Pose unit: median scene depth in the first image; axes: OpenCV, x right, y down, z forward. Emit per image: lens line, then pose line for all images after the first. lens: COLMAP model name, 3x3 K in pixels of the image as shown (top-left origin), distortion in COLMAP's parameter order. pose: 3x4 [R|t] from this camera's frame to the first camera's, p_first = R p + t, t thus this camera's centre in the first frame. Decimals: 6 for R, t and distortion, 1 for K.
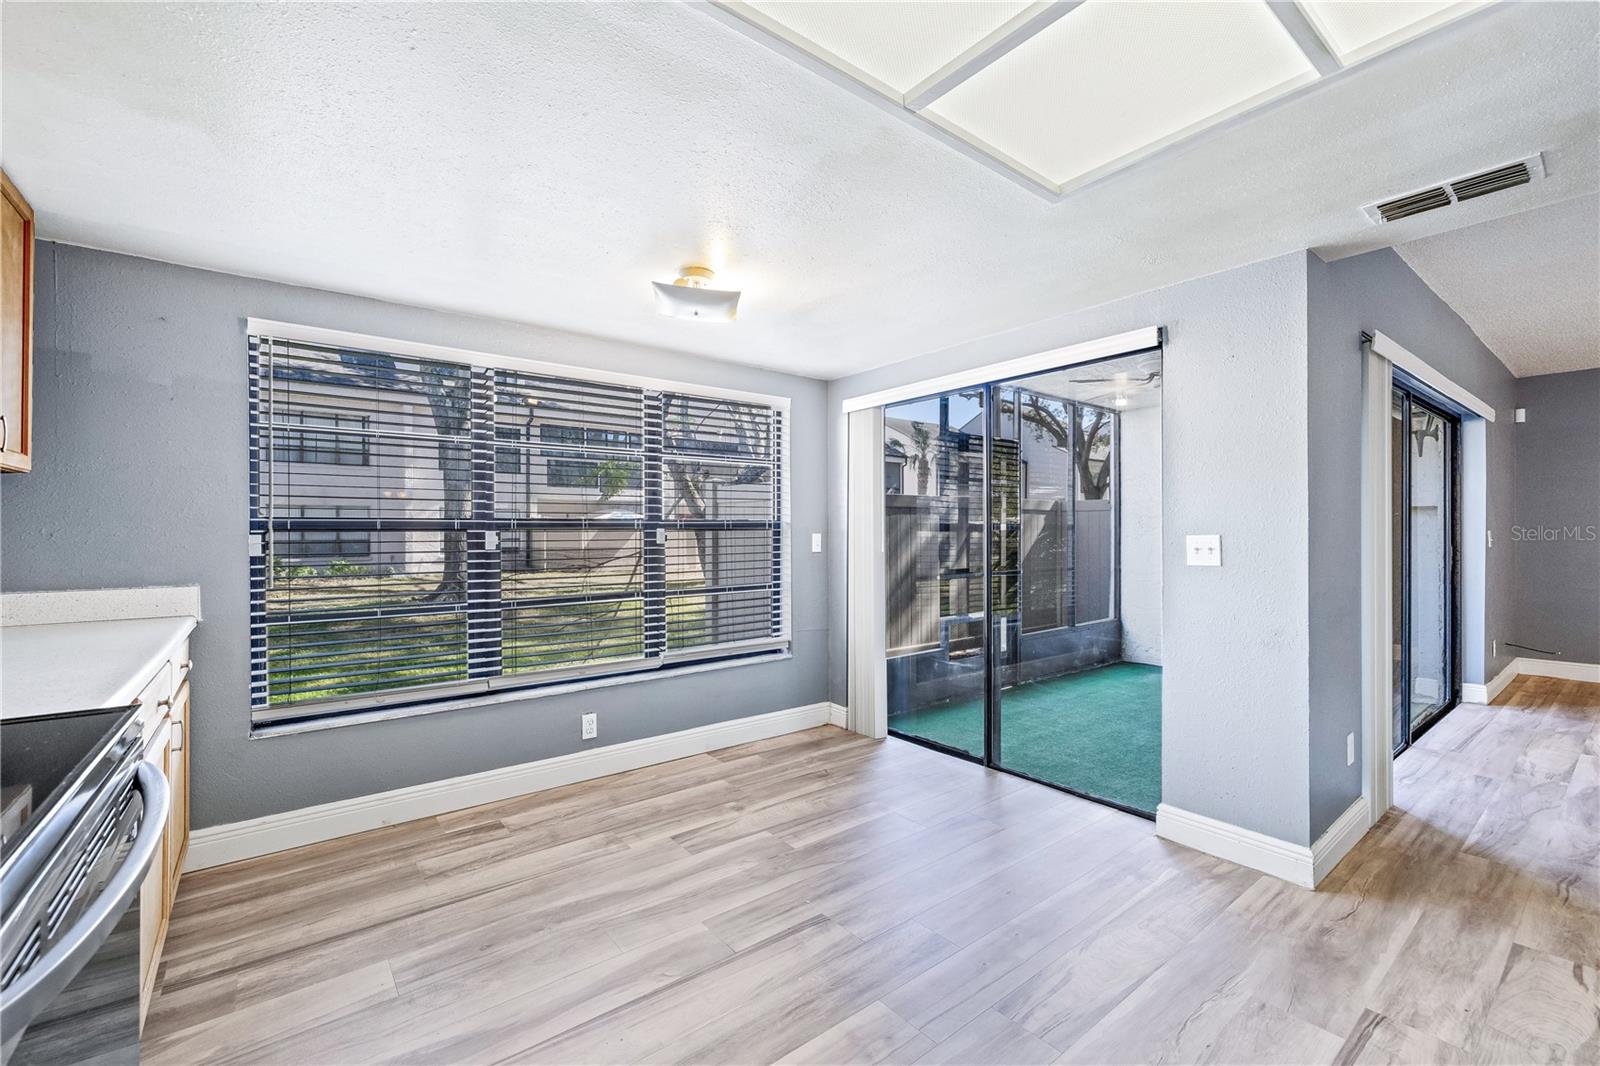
lens RADIAL K [[683.2, 0, 800.0], [0, 683.2, 533.0], [0, 0, 1]] dist [0.001237, -0.000293]
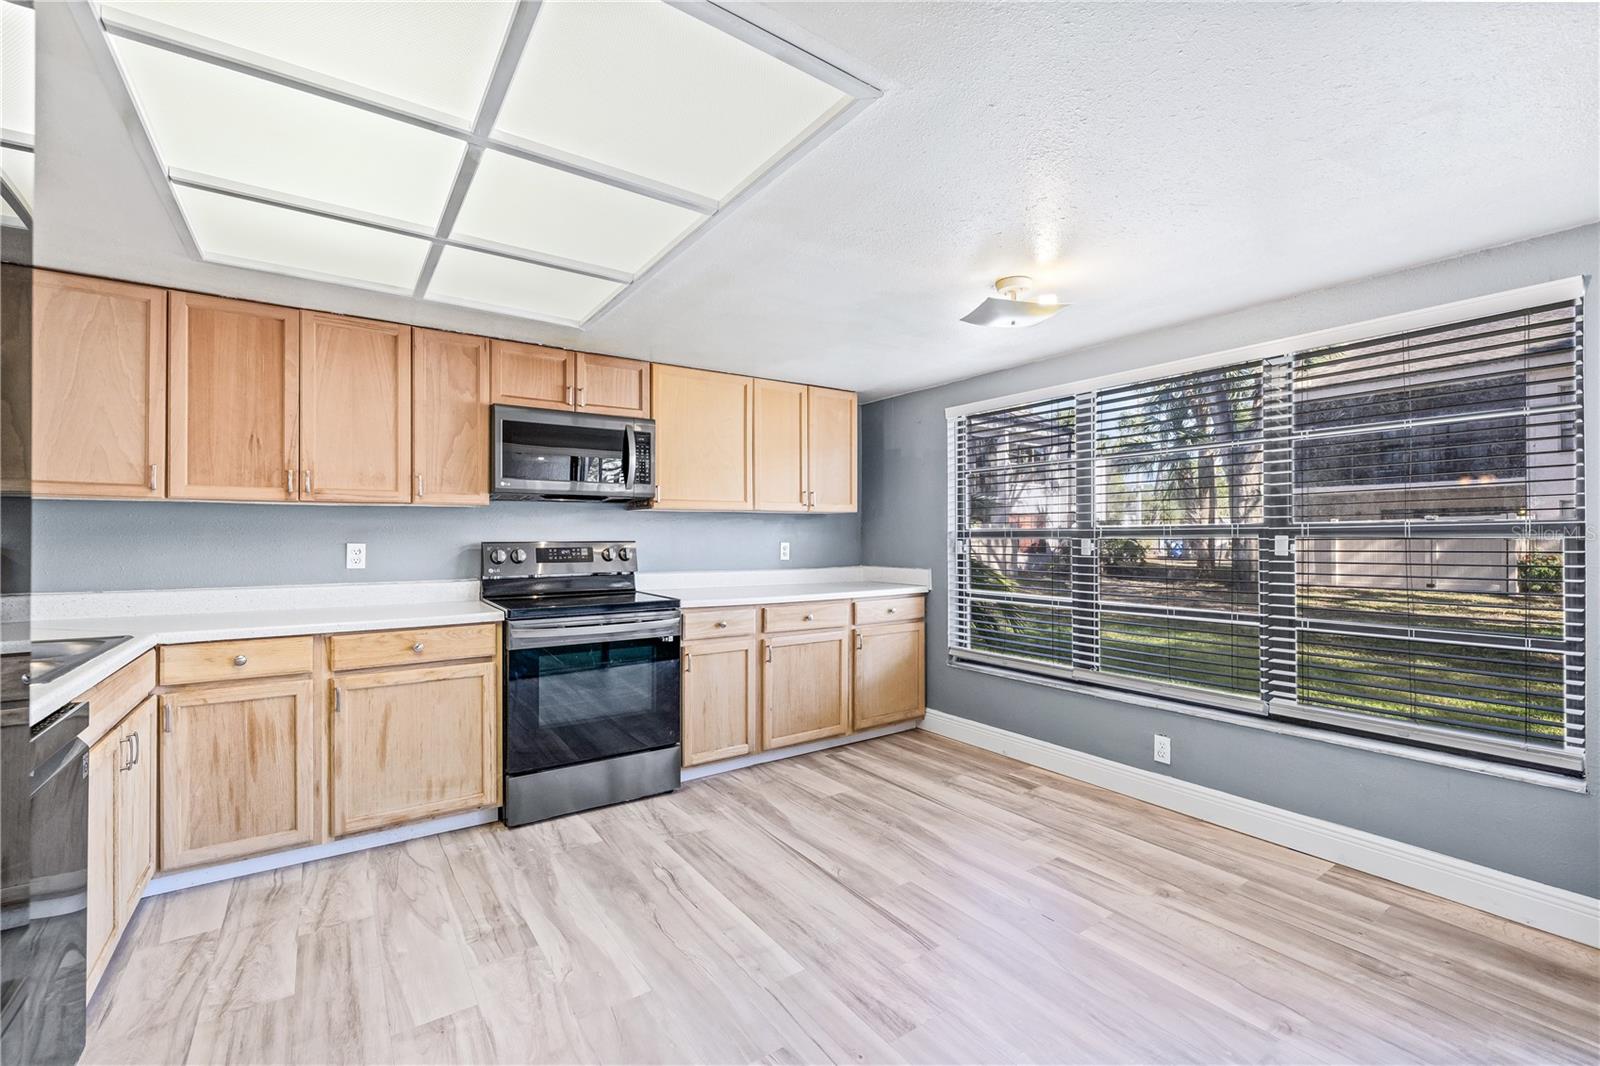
lens RADIAL K [[671.9, 0, 789.1], [0, 671.9, 535.0], [0, 0, 1]] dist [-0.000627, 0.000166]
pose [[-0.070763, -0.000649, -0.997493, 0.809359], [0.001329, 0.999999, -0.000745, -0.010485], [0.997492, -0.001378, -0.070762, 0.711423]]
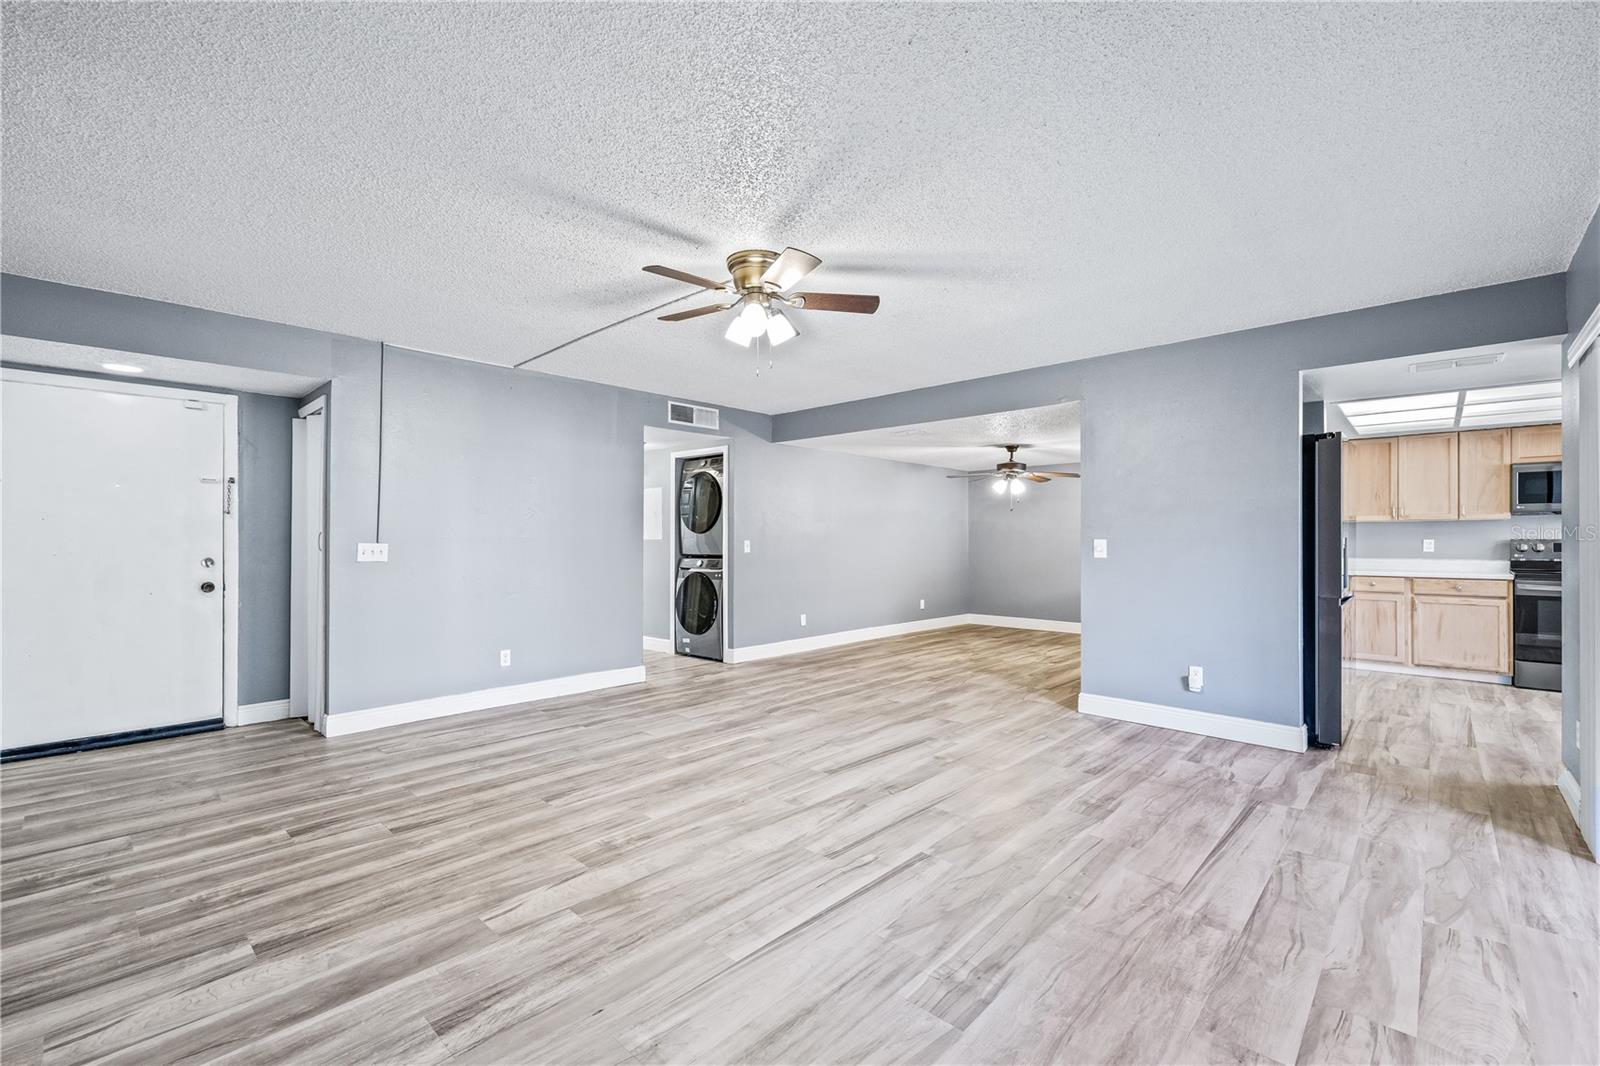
lens RADIAL K [[671.9, 0, 789.1], [0, 671.9, 535.0], [0, 0, 1]] dist [-0.000627, 0.000166]
pose [[-0.991374, 0.003075, -0.131029, 2.275526], [0.003191, 0.999995, -0.000673, -0.018973], [0.131026, -0.001085, -0.991378, 1.957467]]
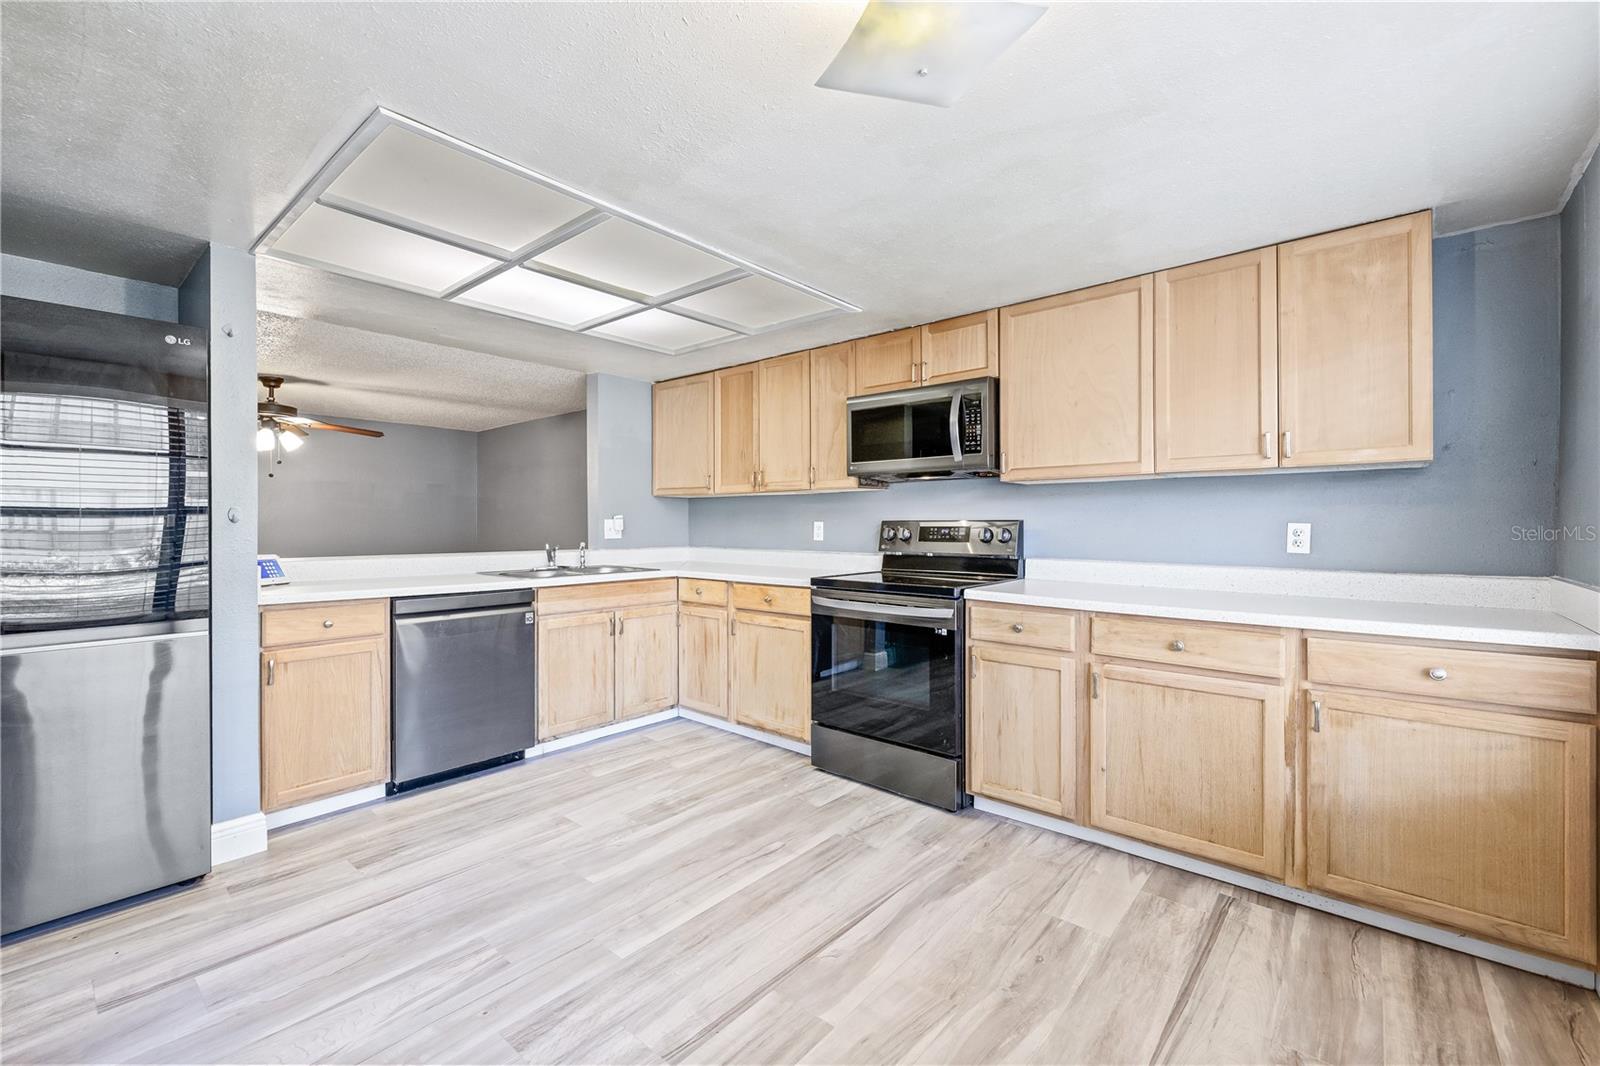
lens RADIAL K [[670.9, 0, 797.2], [0, 670.9, 526.0], [0, 0, 1]] dist [-0.001079, 0.000152]
pose [[-0.982348, 0.002021, -0.187052, 0.027625], [0.001249, 0.999990, 0.004248, 0.005921], [0.187059, 0.003940, -0.982341, 1.399254]]
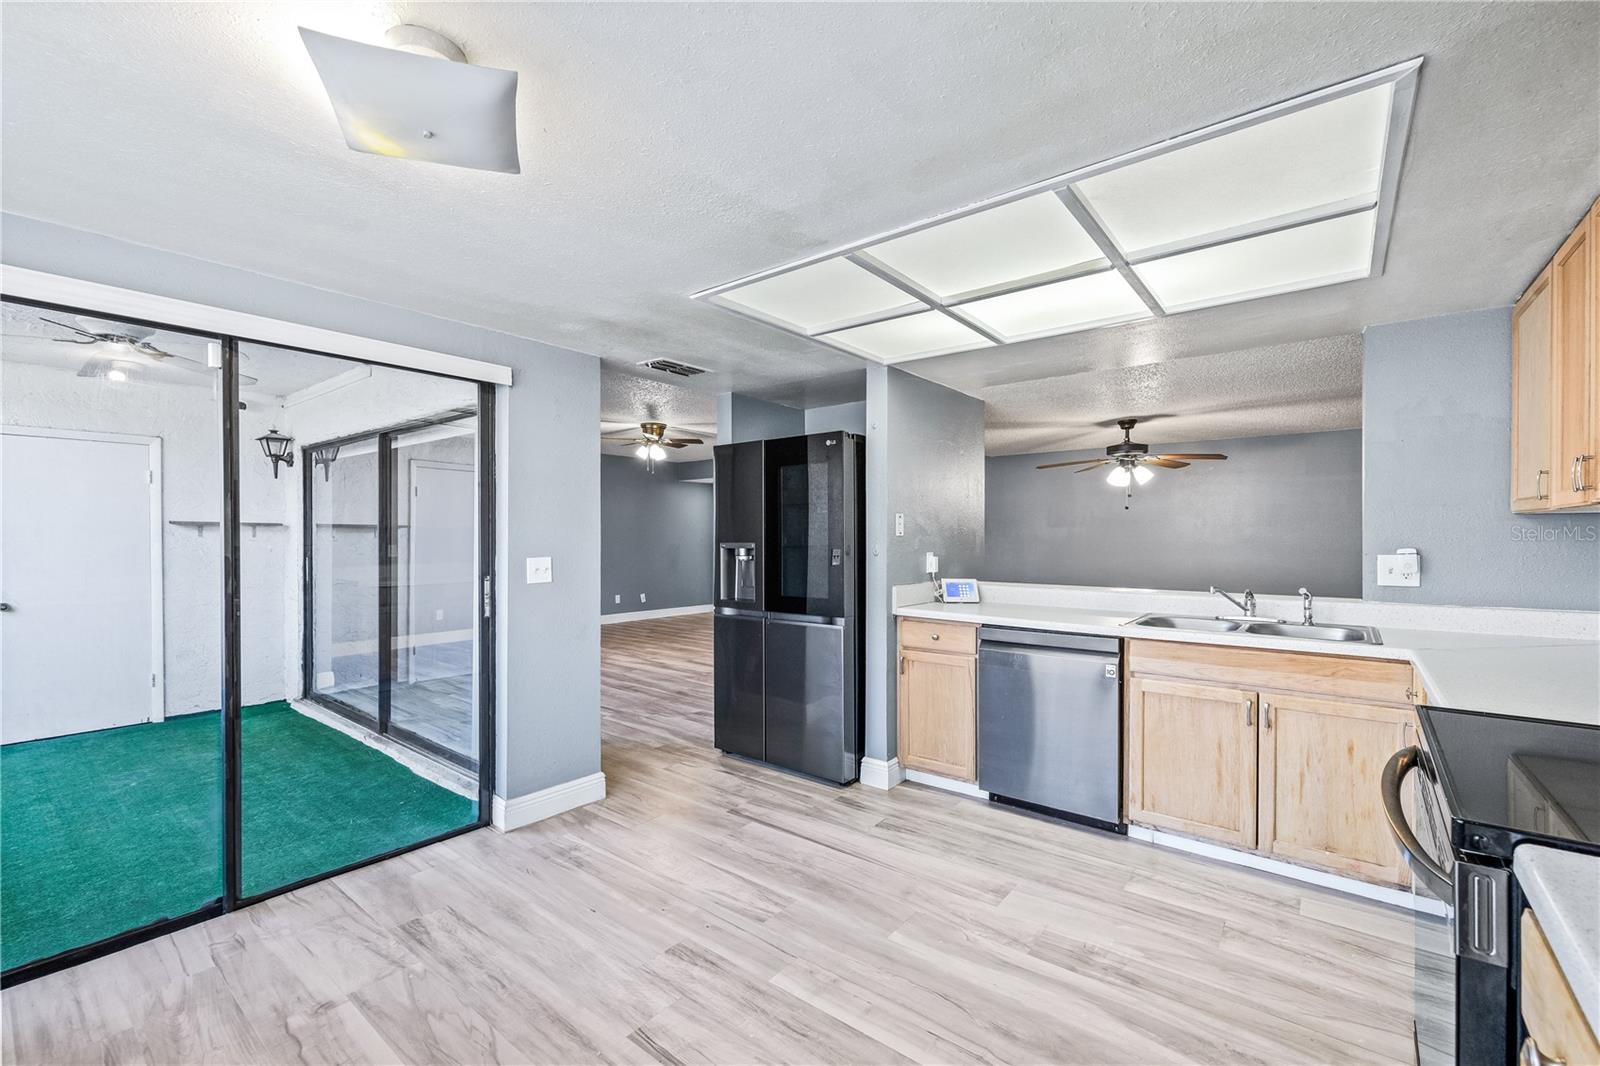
lens RADIAL K [[675.5, 0, 795.3], [0, 675.5, 541.0], [0, 0, 1]] dist [-0.000041, 0.000876]
pose [[-0.218878, -0.004837, 0.975740, -0.661169], [-0.000507, 0.999988, 0.004843, -0.031629], [-0.975752, 0.000565, -0.218878, 0.811253]]
